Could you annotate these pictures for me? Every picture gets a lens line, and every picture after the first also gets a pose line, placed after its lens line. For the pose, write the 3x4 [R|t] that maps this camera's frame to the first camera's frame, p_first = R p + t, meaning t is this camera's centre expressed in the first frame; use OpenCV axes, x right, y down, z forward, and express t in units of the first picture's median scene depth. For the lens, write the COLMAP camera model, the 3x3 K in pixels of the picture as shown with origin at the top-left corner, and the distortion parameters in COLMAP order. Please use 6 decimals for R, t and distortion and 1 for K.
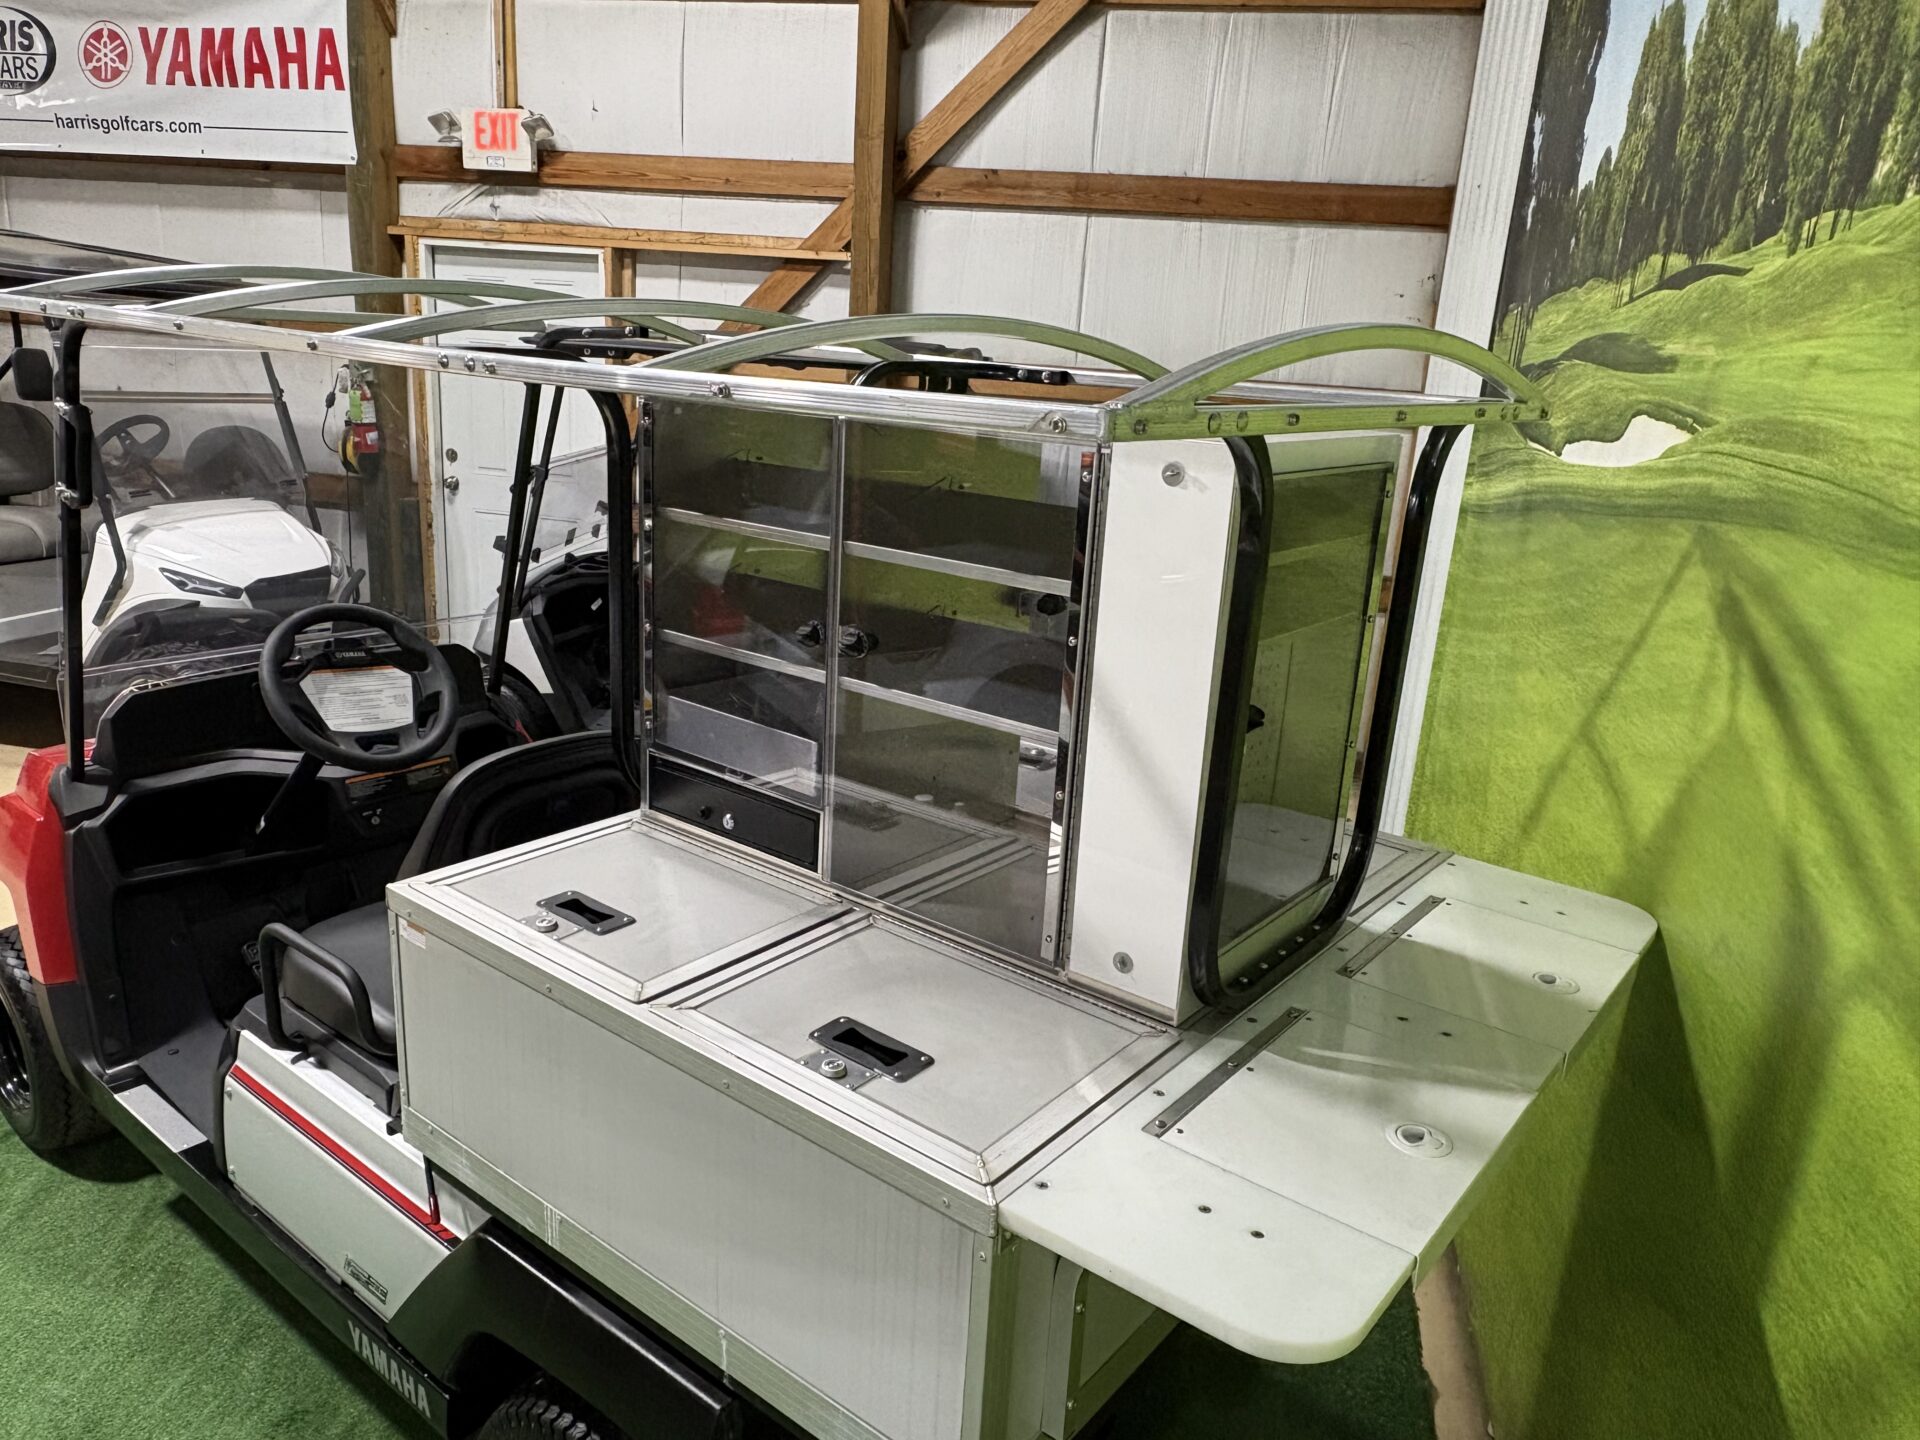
lens RADIAL K [[1350.6, 0, 960.0], [0, 1350.6, 720.0], [0, 0, 1]] dist [0.001195, 0.003027]
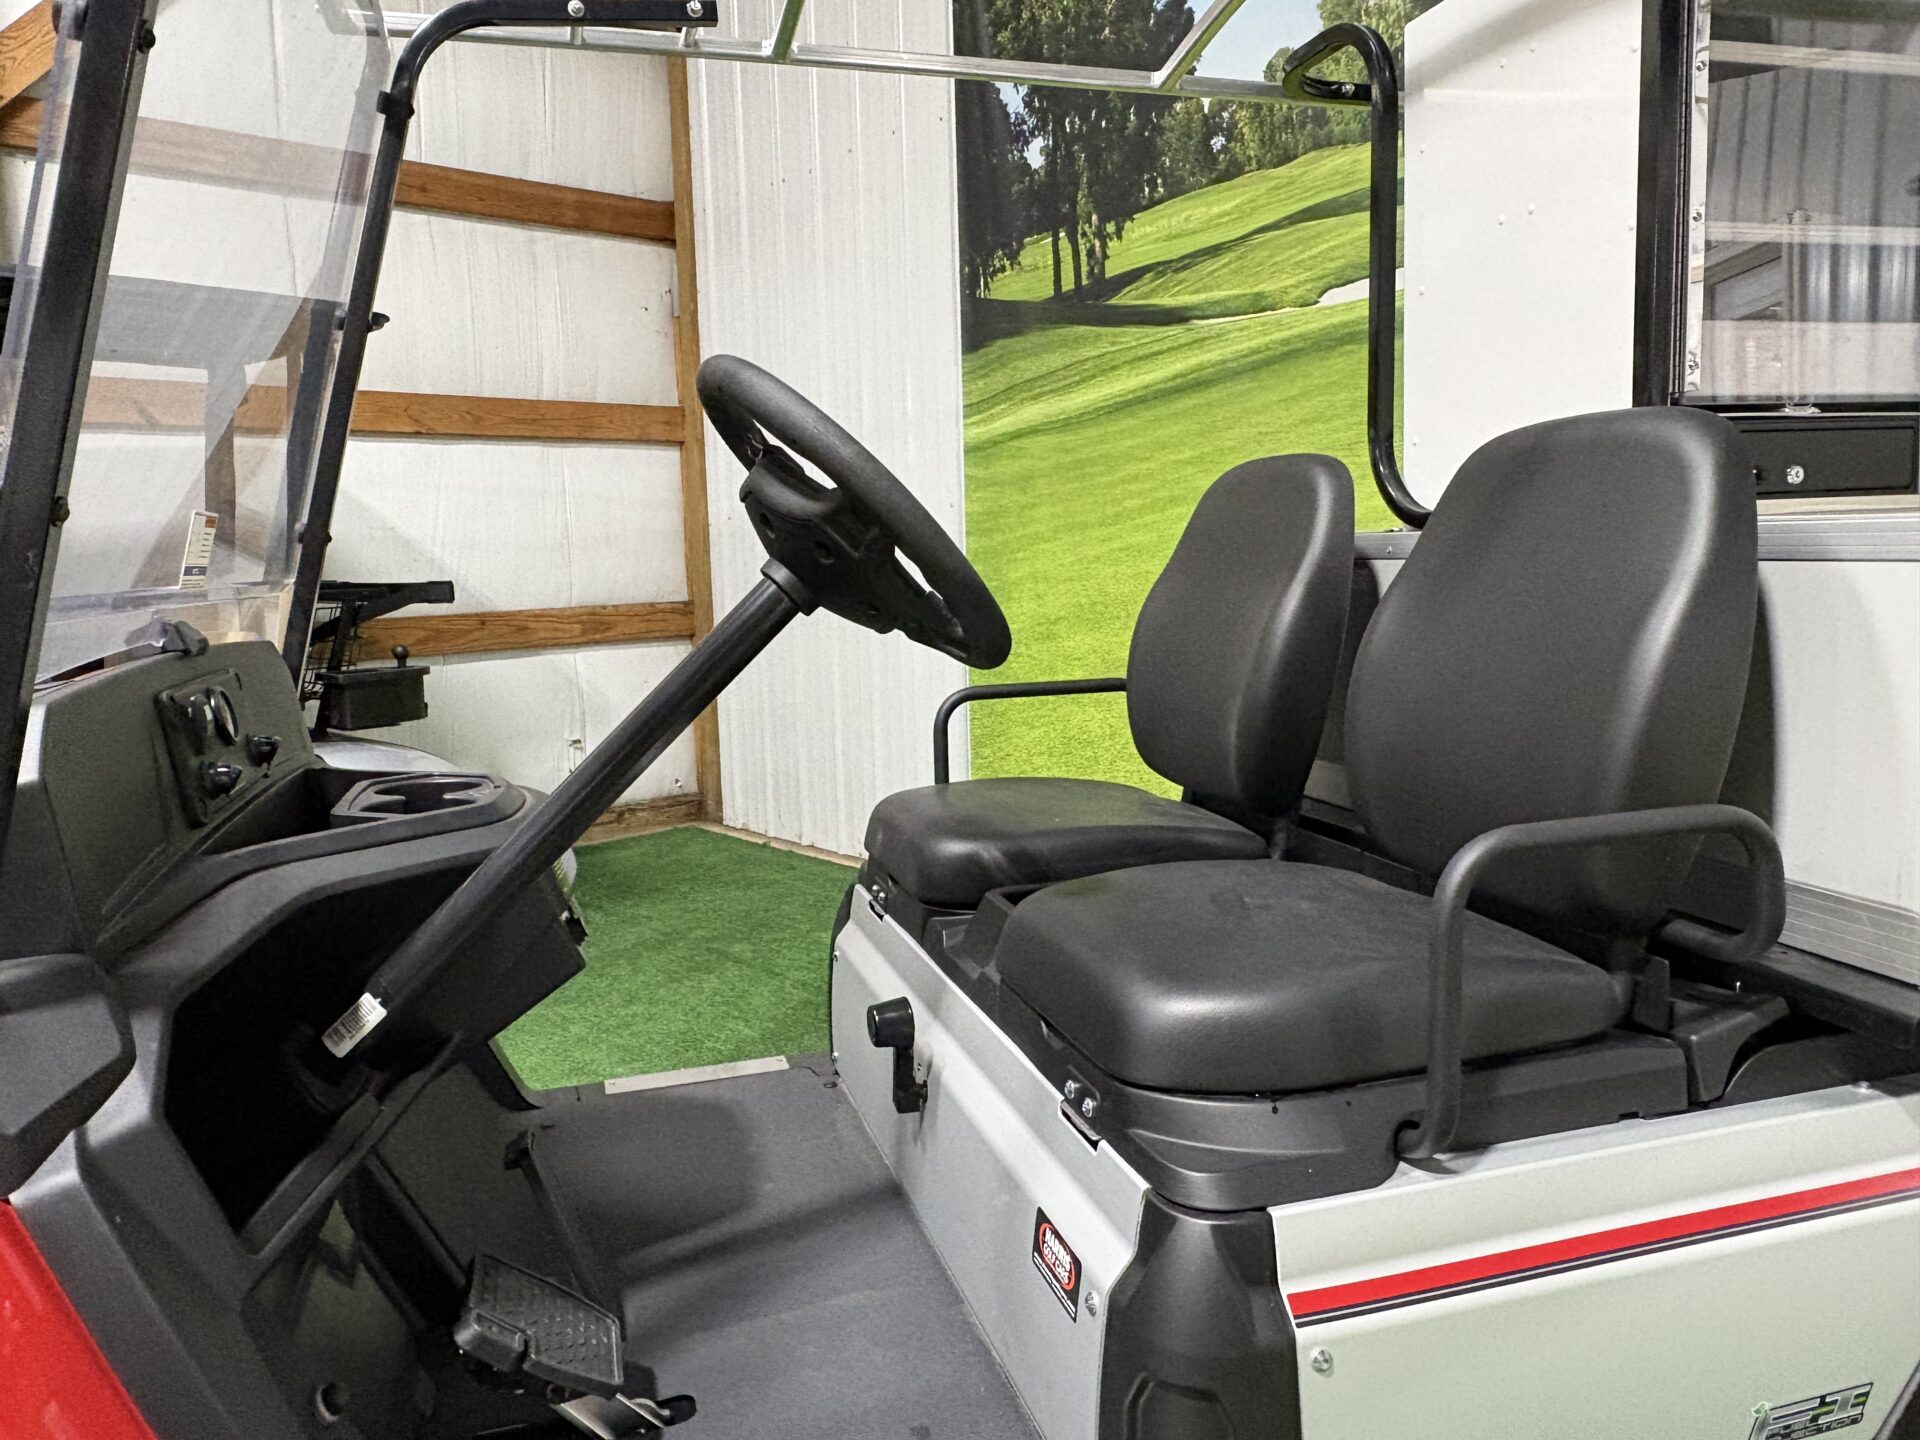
lens RADIAL K [[1350.6, 0, 960.0], [0, 1350.6, 720.0], [0, 0, 1]] dist [0.001195, 0.003027]
pose [[0.573688, -0.188137, 0.797174, -0.369936], [0.292684, 0.956091, 0.015011, 0.018975], [-0.764995, 0.224709, 0.603563, 0.309122]]
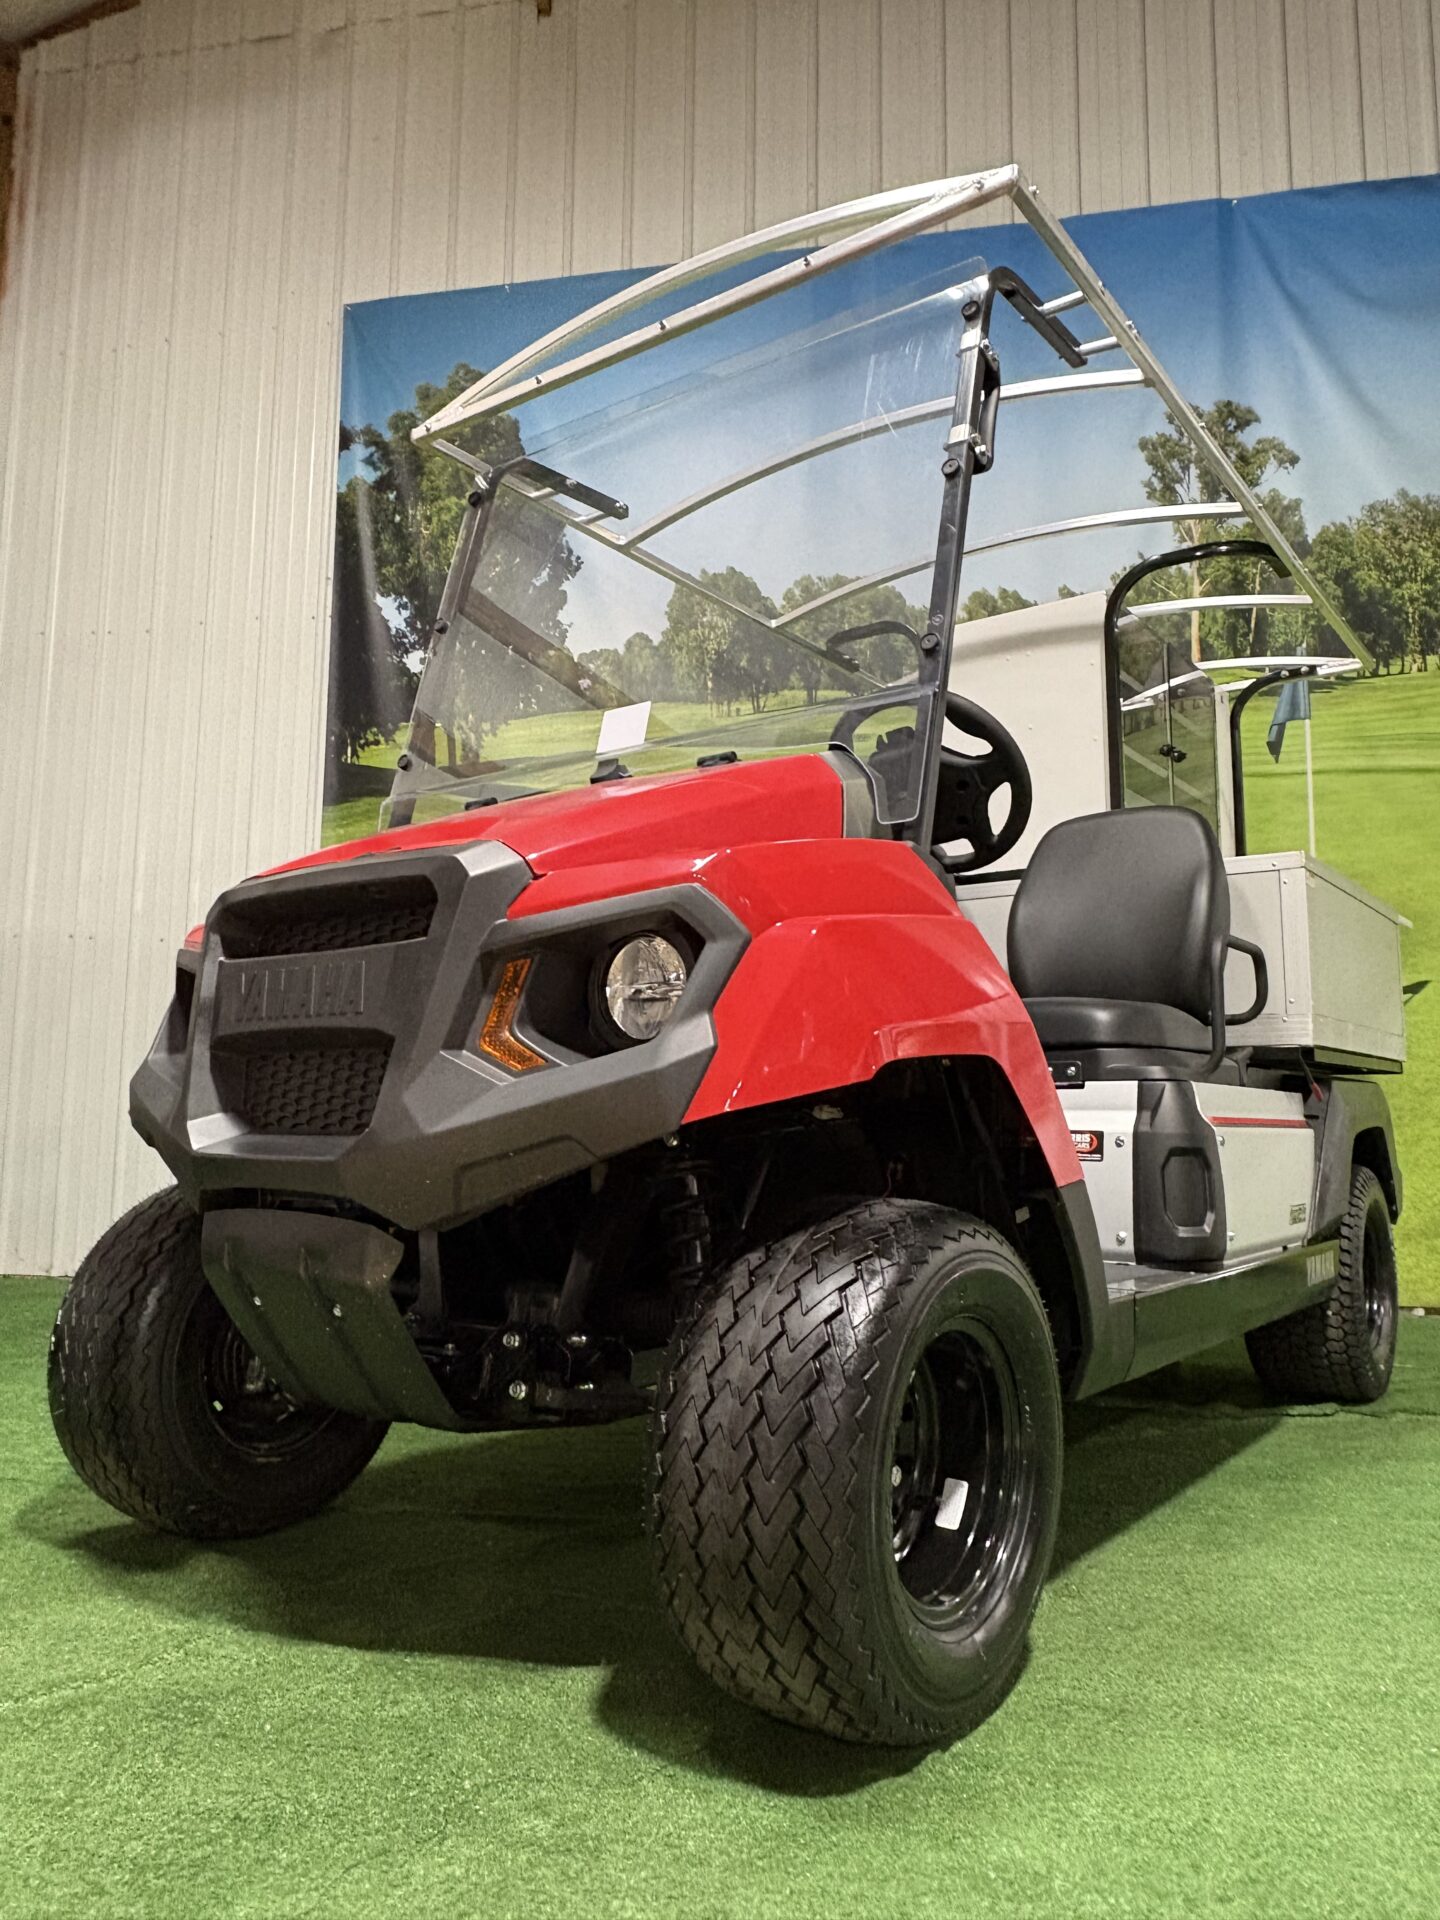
lens RADIAL K [[1350.6, 0, 720.0], [0, 1350.6, 960.0], [0, 0, 1]] dist [0.001195, 0.003027]
pose [[-0.025082, 0.056150, 0.998107, -0.686055], [0.268982, 0.961980, -0.047358, 0.051839], [-0.962818, 0.267285, -0.039231, 0.598722]]
